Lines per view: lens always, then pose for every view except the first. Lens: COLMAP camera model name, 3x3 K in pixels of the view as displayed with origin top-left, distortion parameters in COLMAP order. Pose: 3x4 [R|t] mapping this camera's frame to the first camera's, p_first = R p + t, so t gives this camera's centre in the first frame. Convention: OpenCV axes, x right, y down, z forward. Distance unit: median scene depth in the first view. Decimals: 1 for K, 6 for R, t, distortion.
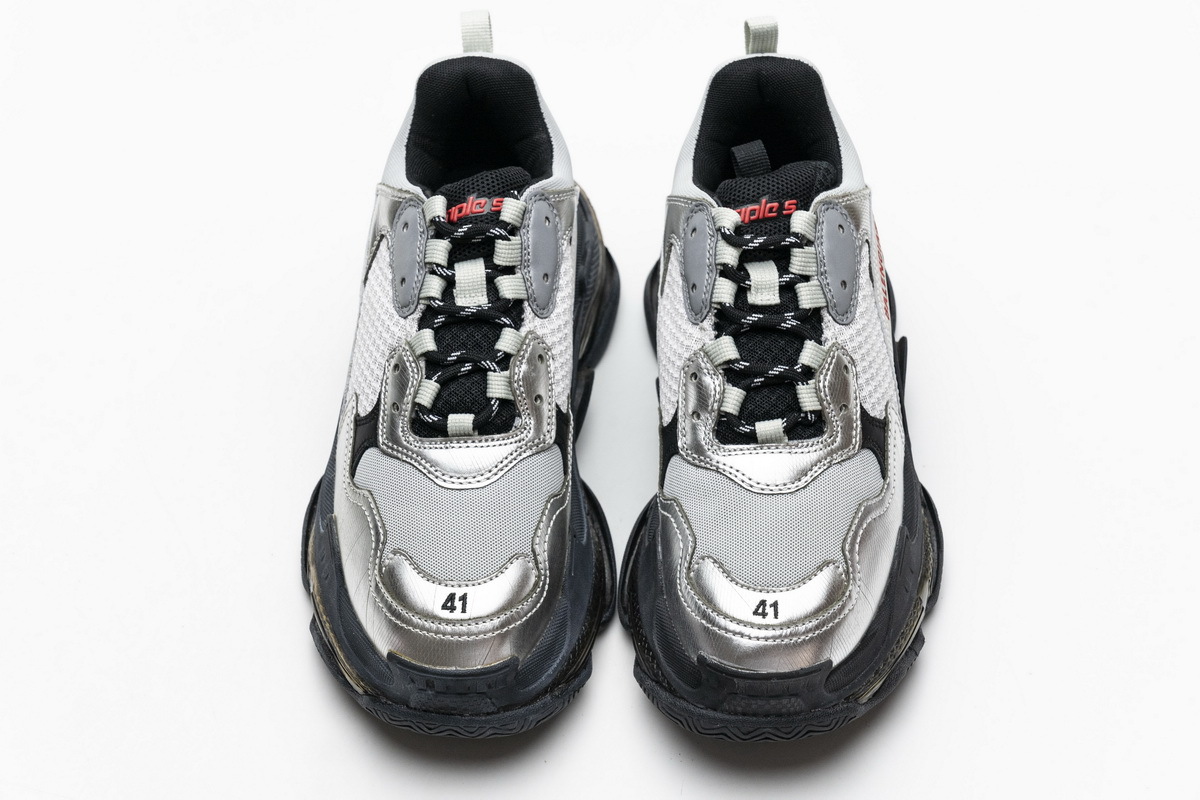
lens RADIAL K [[2451.4, 0, 600.0], [0, 2451.4, 400.0], [0, 0, 1]] dist [-0.037521, -0.089690]
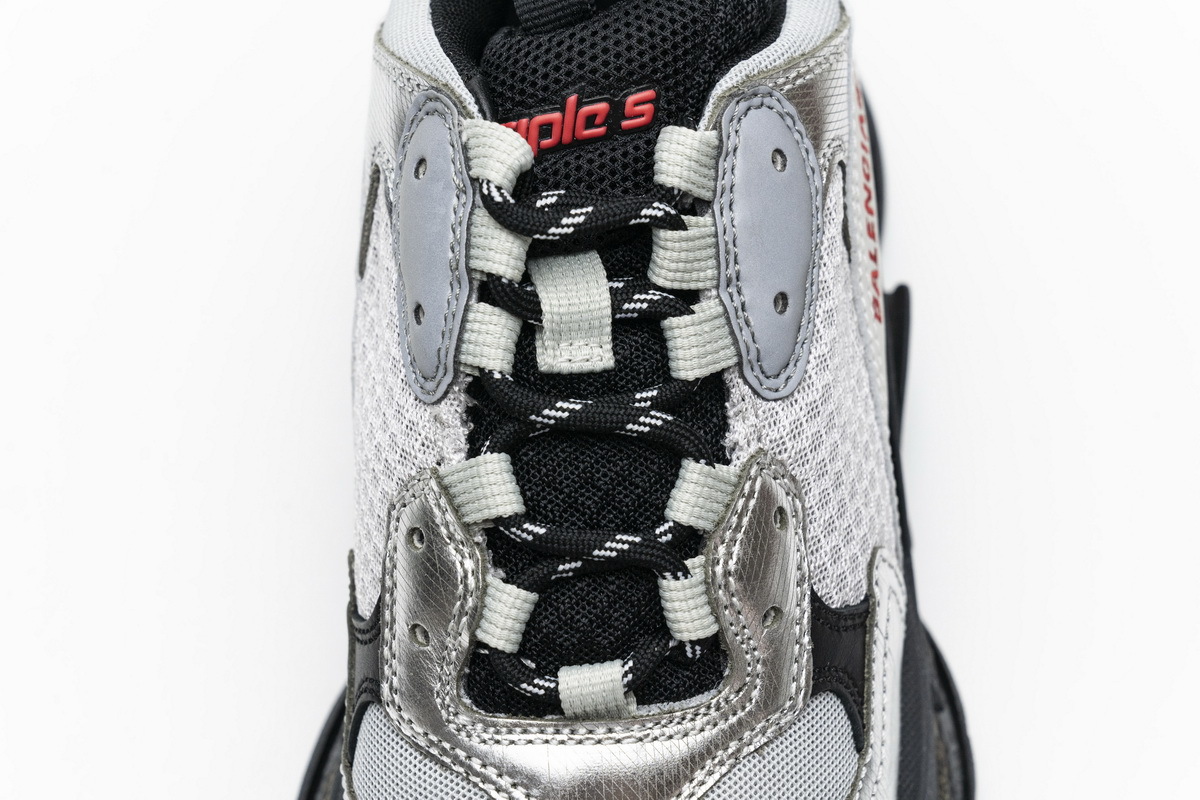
lens RADIAL K [[2451.4, 0, 600.0], [0, 2451.4, 400.0], [0, 0, 1]] dist [-0.037521, -0.089690]
pose [[0.999627, 0.000784, 0.027306, 0.058008], [-0.008510, 0.958791, 0.283984, -0.150902], [-0.025958, -0.284111, 0.958440, 0.603556]]
